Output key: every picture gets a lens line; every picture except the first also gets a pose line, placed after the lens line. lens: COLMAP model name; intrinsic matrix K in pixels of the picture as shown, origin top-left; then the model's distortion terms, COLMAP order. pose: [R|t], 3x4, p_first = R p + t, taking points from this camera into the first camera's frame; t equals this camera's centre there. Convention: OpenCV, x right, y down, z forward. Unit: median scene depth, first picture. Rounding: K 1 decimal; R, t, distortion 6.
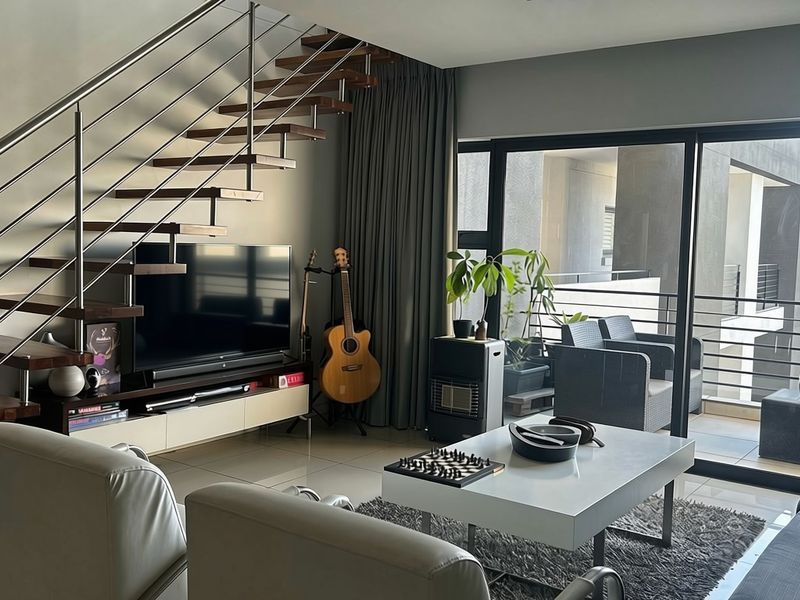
lens RADIAL K [[798.1, 0, 403.1], [0, 798.1, 294.9], [0, 0, 1]] dist [0.192283, -0.472625]
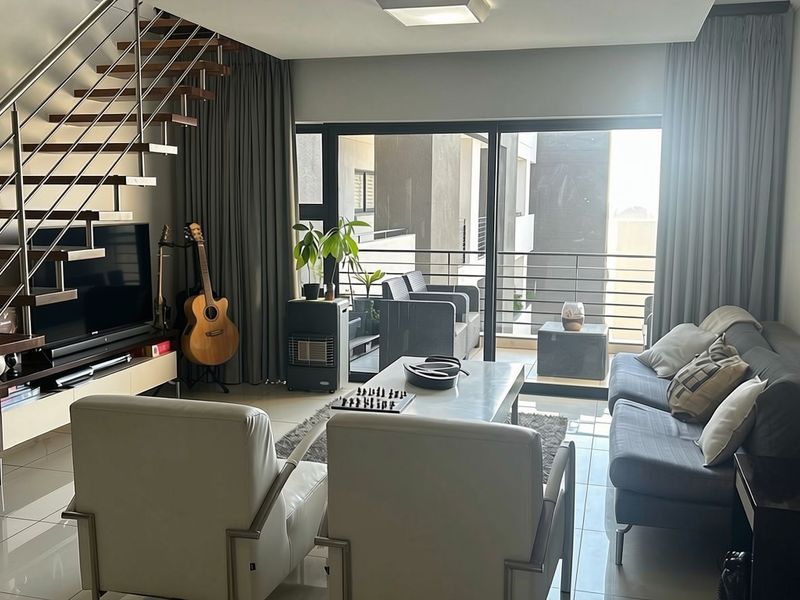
lens RADIAL K [[798.1, 0, 403.1], [0, 798.1, 294.9], [0, 0, 1]] dist [0.192283, -0.472625]
pose [[0.937120, -0.062723, 0.343325, -0.197593], [0.043143, 0.996992, 0.064382, -0.020553], [-0.346331, -0.045522, 0.937007, -0.117847]]
